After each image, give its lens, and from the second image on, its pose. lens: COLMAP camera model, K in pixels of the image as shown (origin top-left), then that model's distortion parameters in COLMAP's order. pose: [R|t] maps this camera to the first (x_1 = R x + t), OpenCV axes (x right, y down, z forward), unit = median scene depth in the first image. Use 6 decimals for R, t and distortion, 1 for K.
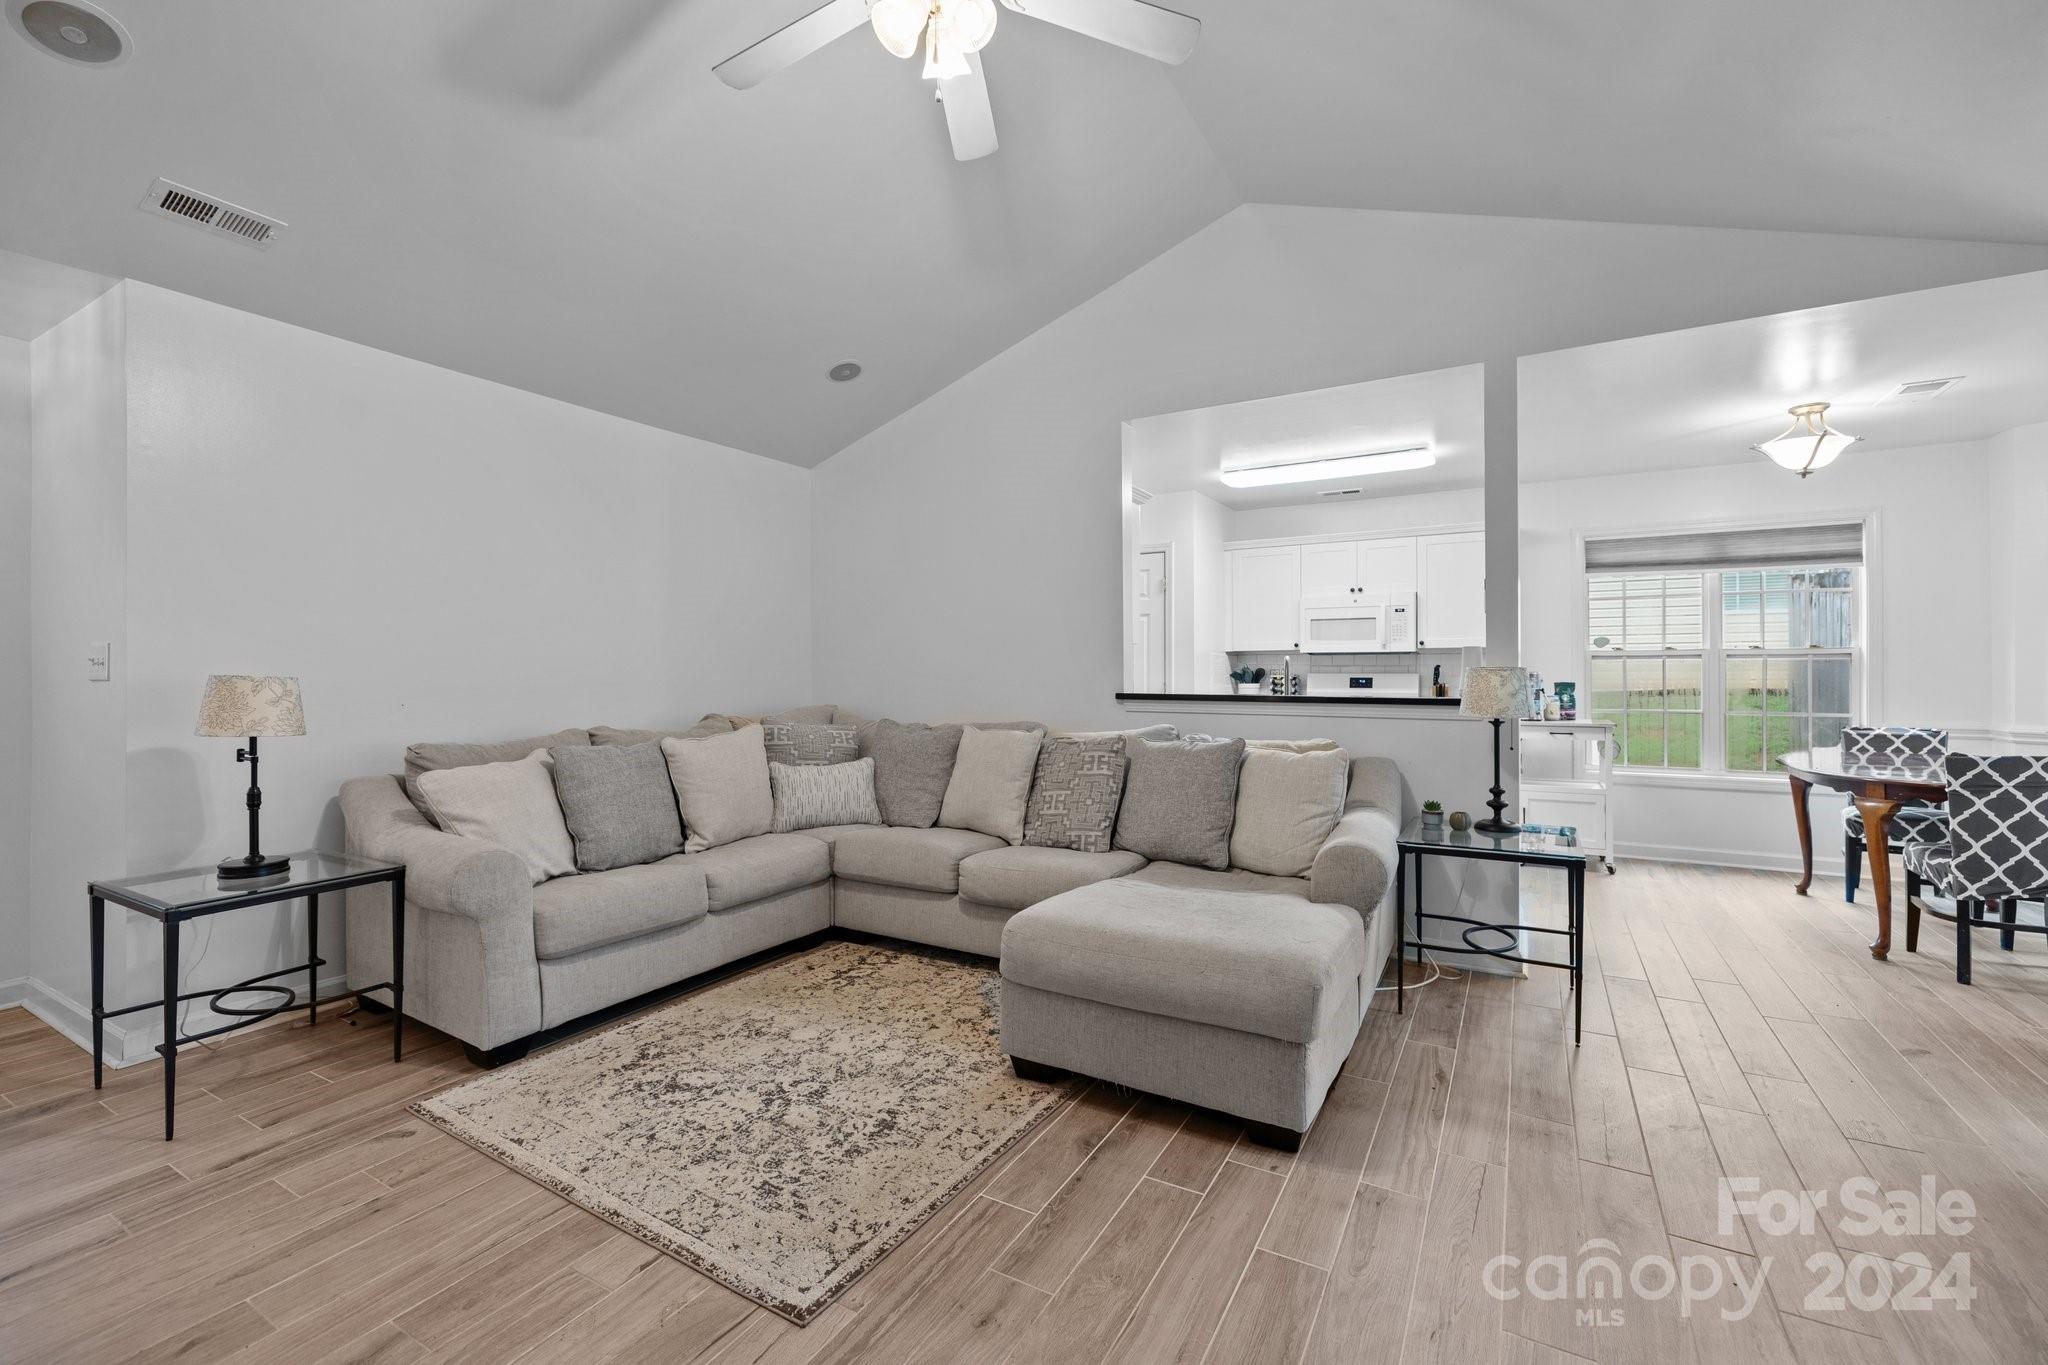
lens RADIAL K [[871.6, 0, 1020.4], [0, 871.6, 671.1], [0, 0, 1]] dist [-0.002756, 0.000182]
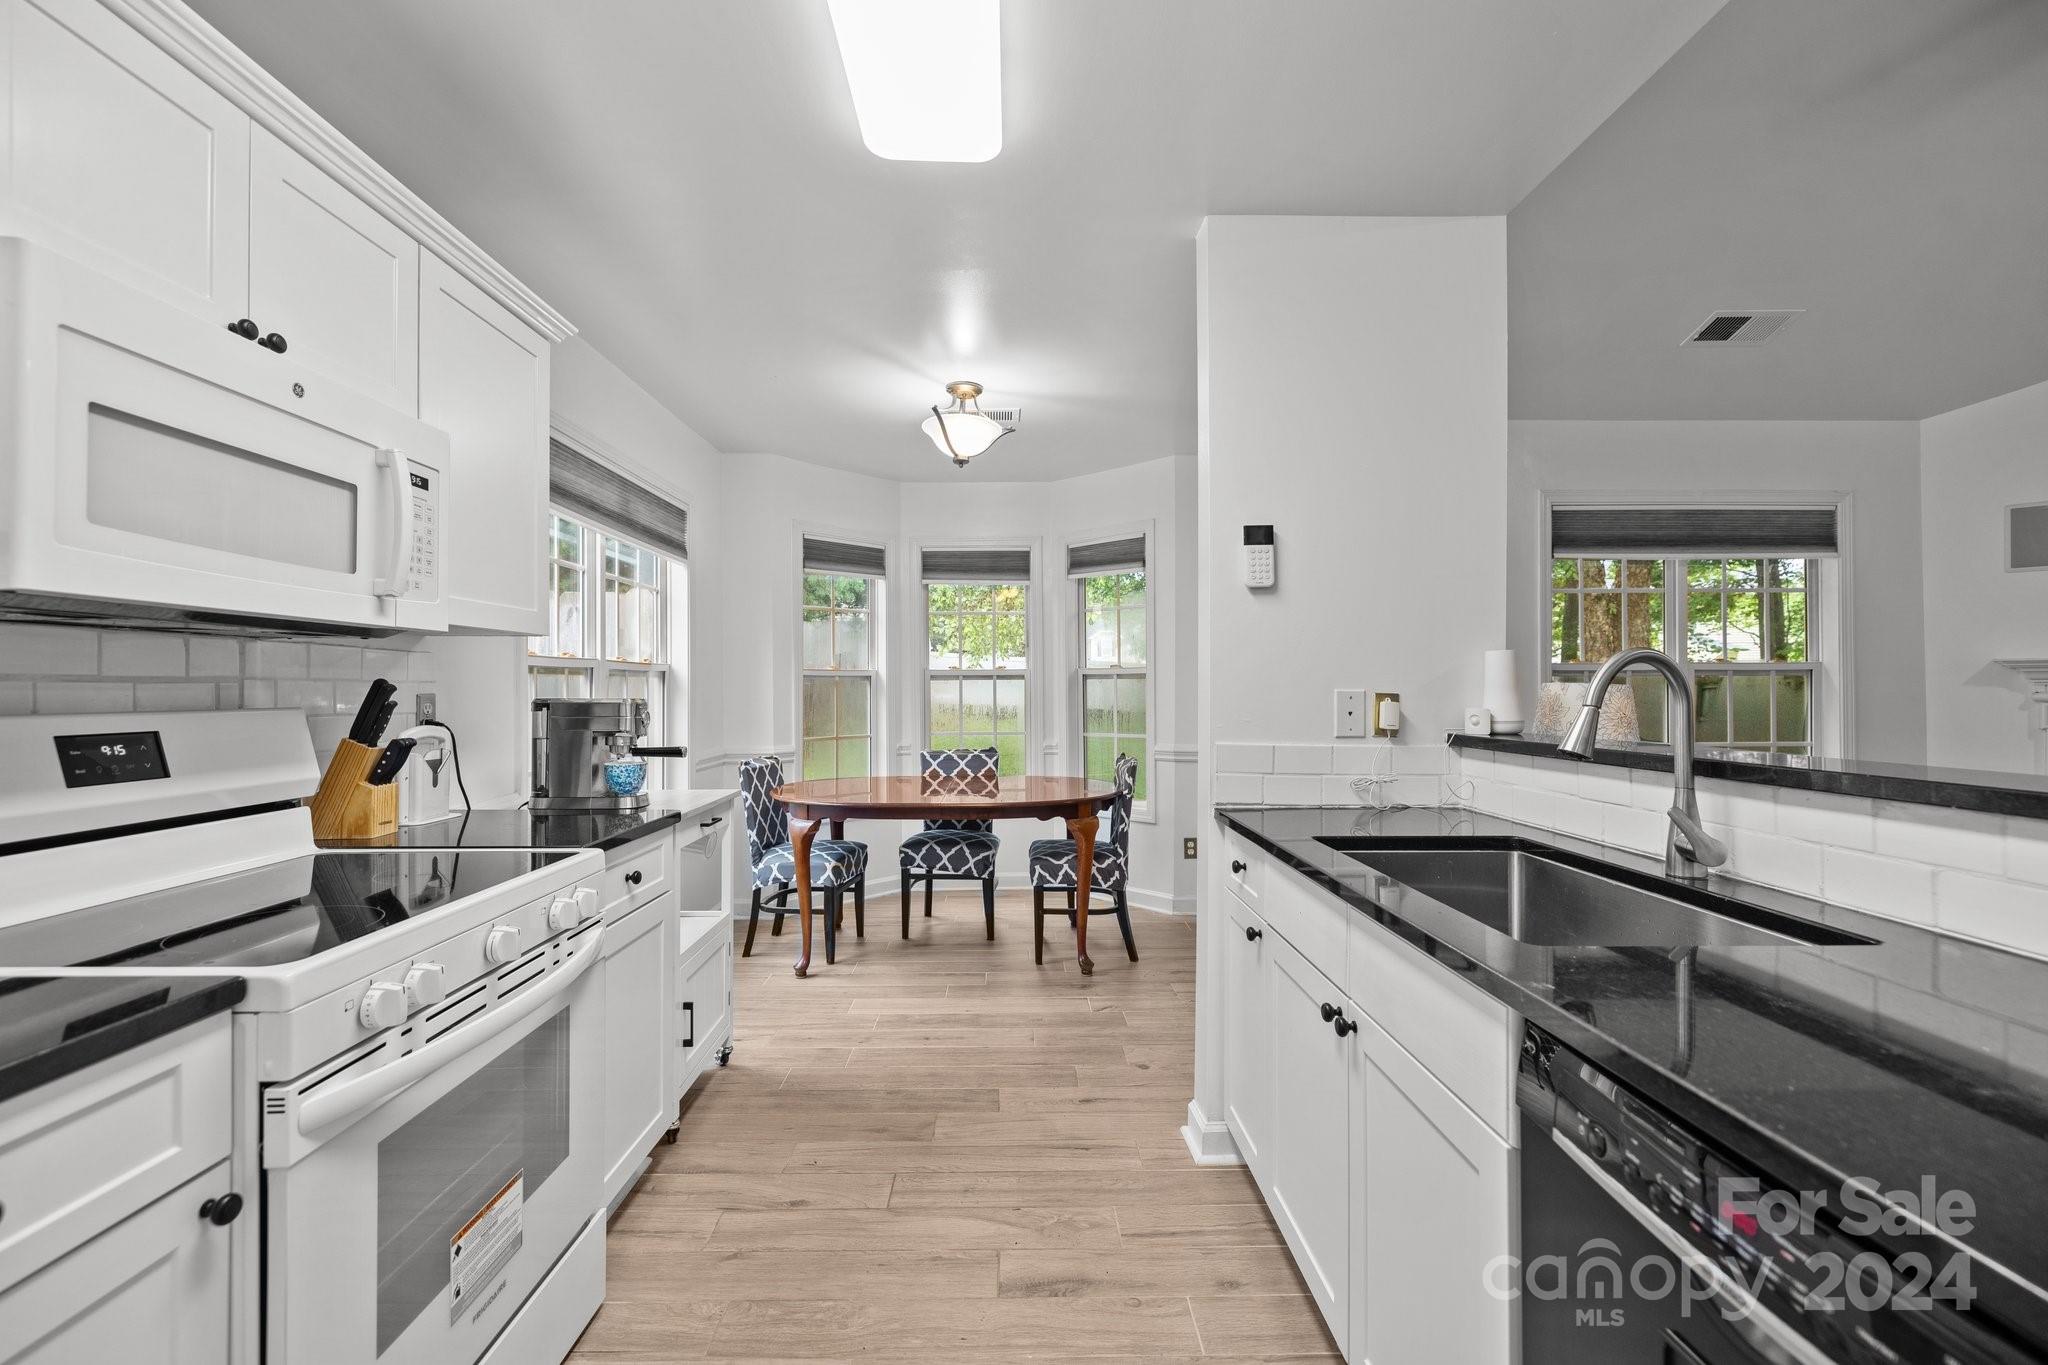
lens RADIAL K [[871.6, 0, 1019.4], [0, 871.6, 680.6], [0, 0, 1]] dist [-0.002756, 0.000182]
pose [[-0.521219, 0.012331, 0.853334, 0.181779], [0.007765, 0.999923, -0.009707, -0.003539], [-0.853387, 0.001567, -0.521275, 1.758524]]
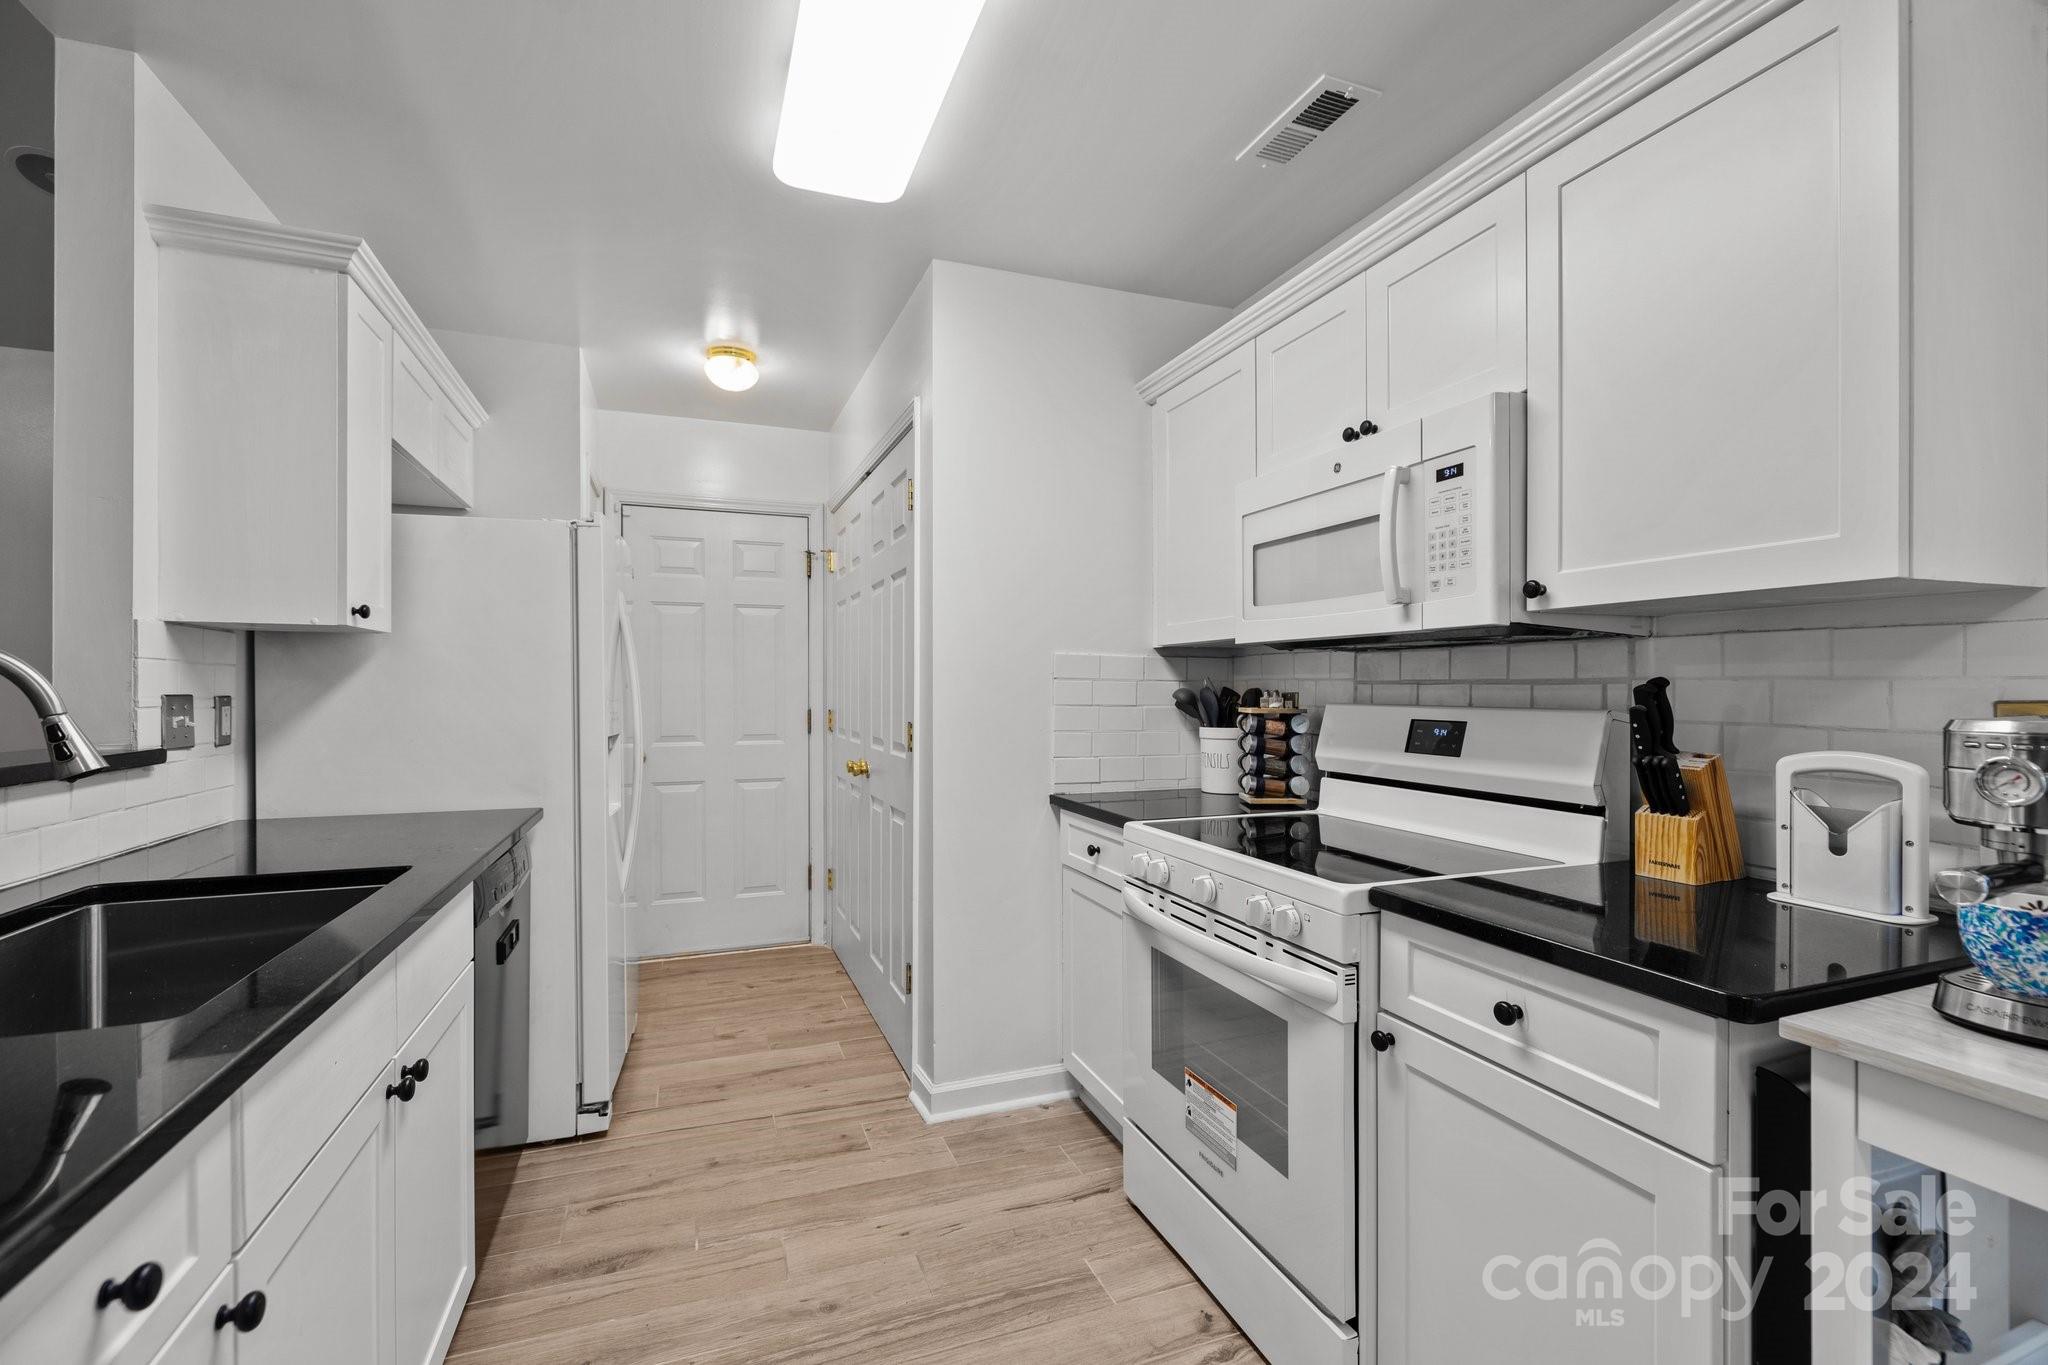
lens RADIAL K [[871.6, 0, 1019.8], [0, 871.6, 689.4], [0, 0, 1]] dist [-0.002756, 0.000182]
pose [[0.778355, 0.004505, -0.627809, 0.897134], [-0.006023, 0.999982, -0.000292, -0.005038], [0.627796, 0.004008, 0.778368, 1.278157]]
